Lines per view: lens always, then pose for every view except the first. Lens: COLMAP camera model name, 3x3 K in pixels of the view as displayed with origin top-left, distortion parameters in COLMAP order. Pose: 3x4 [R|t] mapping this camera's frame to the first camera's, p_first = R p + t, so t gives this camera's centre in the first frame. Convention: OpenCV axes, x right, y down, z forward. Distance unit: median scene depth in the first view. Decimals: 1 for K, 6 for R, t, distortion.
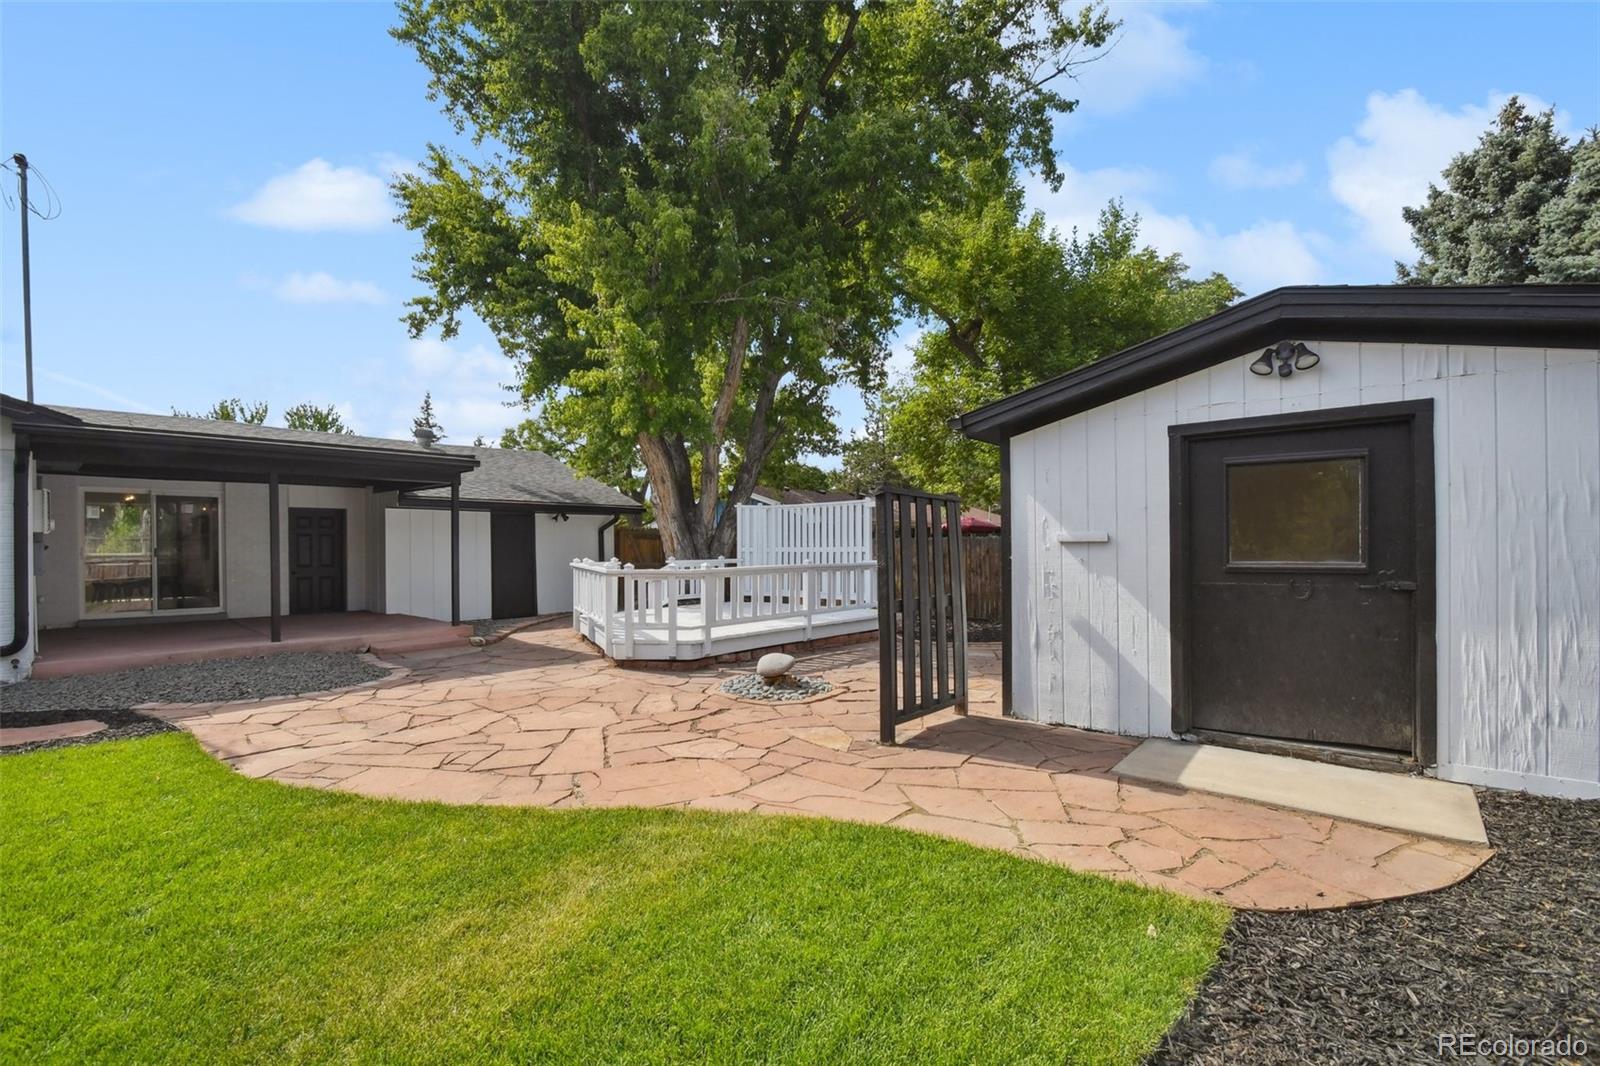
lens RADIAL K [[711.0, 0, 780.2], [0, 711.0, 549.1], [0, 0, 1]] dist [0.003201, -0.010320]
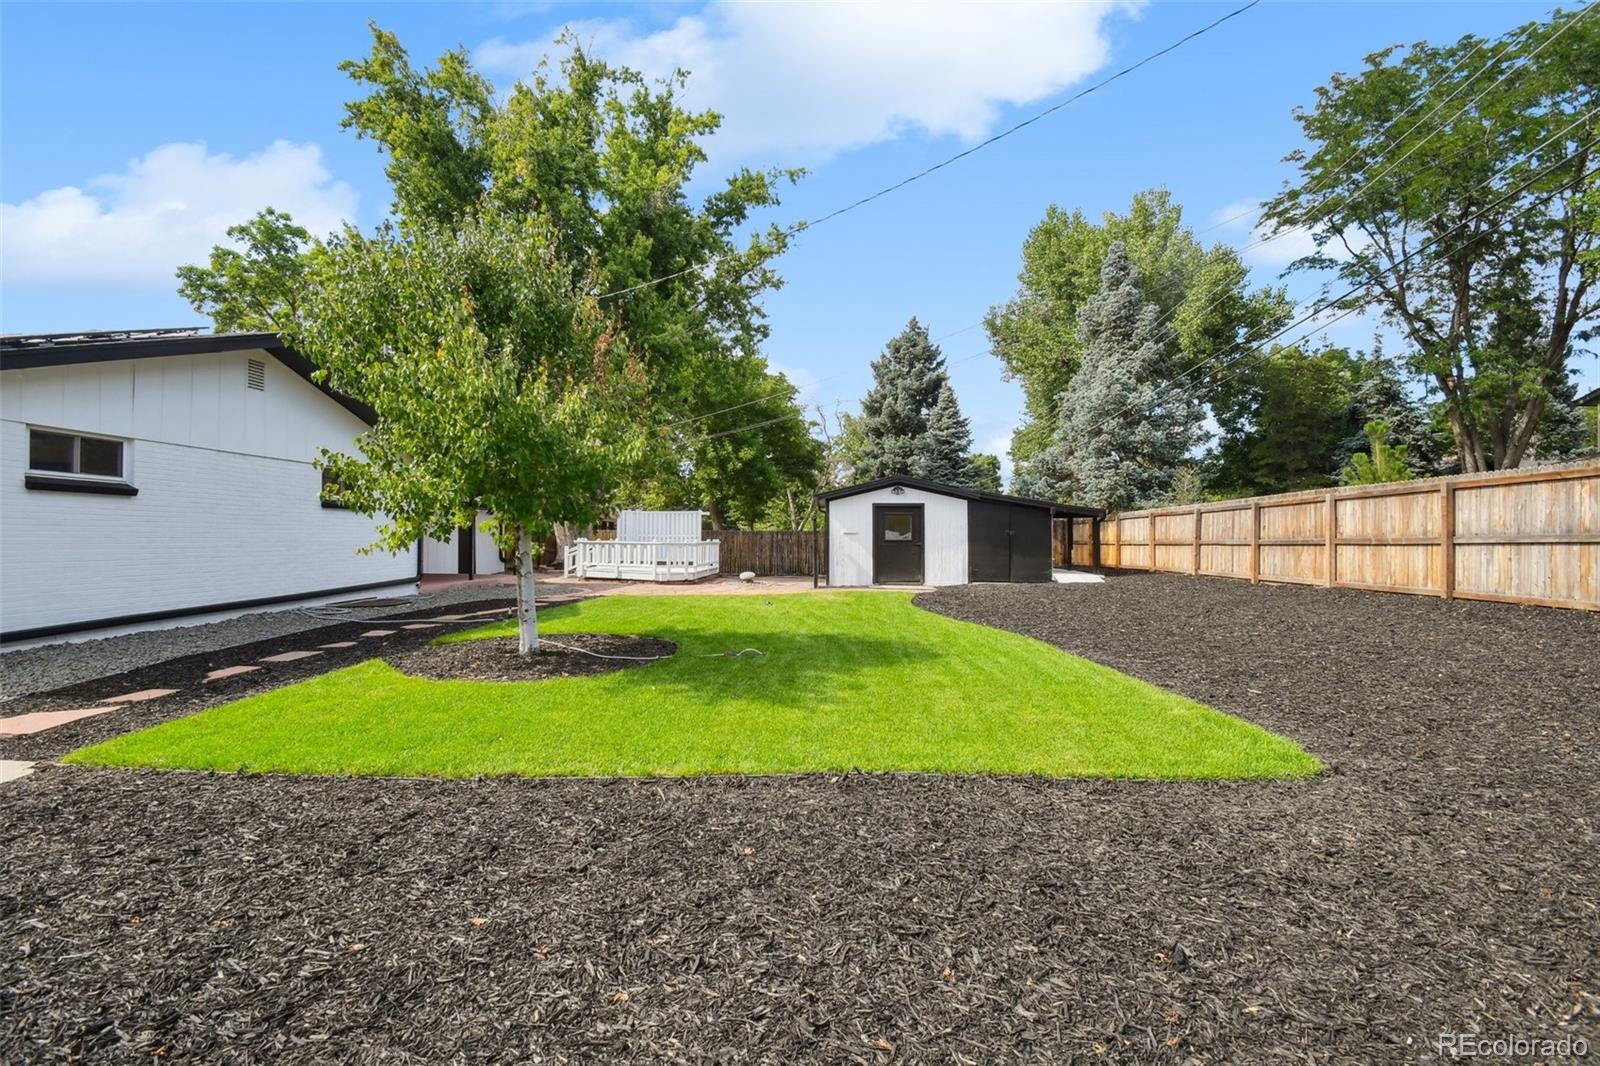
lens RADIAL K [[711.0, 0, 780.2], [0, 711.0, 549.1], [0, 0, 1]] dist [0.003201, -0.010320]
pose [[0.797100, 0.001840, 0.603844, -0.869233], [-0.005624, 0.999975, 0.004377, 0.025806], [-0.603821, -0.006885, 0.797090, -0.709097]]
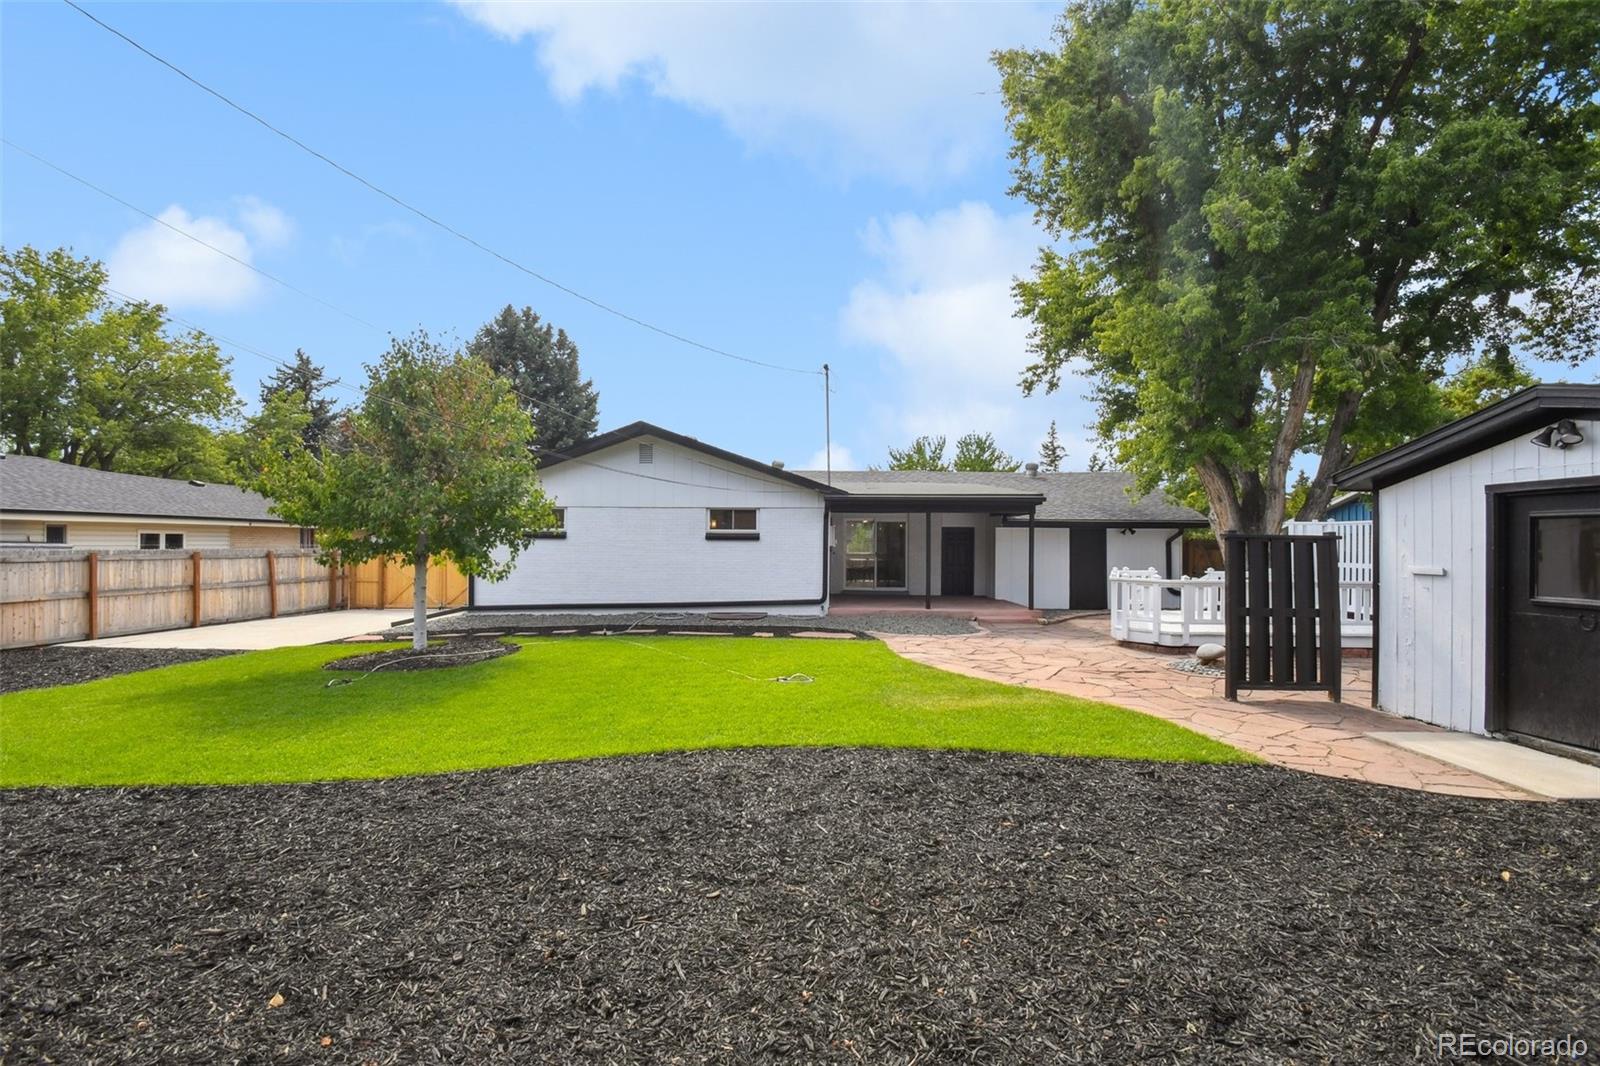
lens RADIAL K [[711.0, 0, 780.2], [0, 711.0, 549.1], [0, 0, 1]] dist [0.003201, -0.010320]
pose [[0.651339, 0.018912, -0.758552, 0.273391], [-0.015933, 0.999810, 0.011245, -0.021940], [0.758620, 0.004762, 0.651516, -0.300021]]
